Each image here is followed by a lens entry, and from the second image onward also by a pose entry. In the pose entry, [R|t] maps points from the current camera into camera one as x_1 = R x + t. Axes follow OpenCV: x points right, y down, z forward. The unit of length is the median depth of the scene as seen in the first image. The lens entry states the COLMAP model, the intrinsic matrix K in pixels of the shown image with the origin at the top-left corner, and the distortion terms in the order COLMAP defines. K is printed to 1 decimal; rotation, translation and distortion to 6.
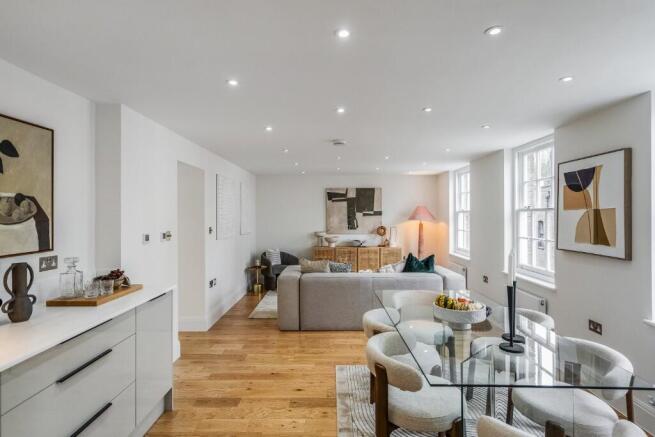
lens RADIAL K [[346.2, 0, 329.0], [0, 346.2, 215.4], [0, 0, 1]] dist [0.012393, 0.000384]
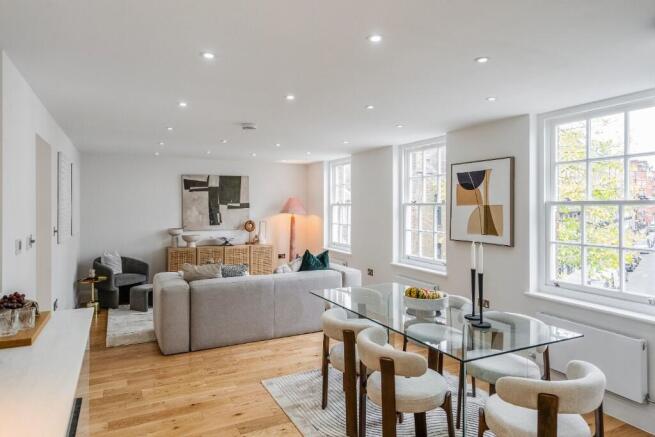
lens RADIAL K [[412.0, 0, 325.6], [0, 412.0, 204.9], [0, 0, 1]] dist [0.006195, 0.003280]
pose [[0.892762, 0.001442, 0.450526, -0.252946], [-0.000703, 0.999998, -0.001808, -0.011312], [-0.450527, 0.001297, 0.892762, -0.009401]]
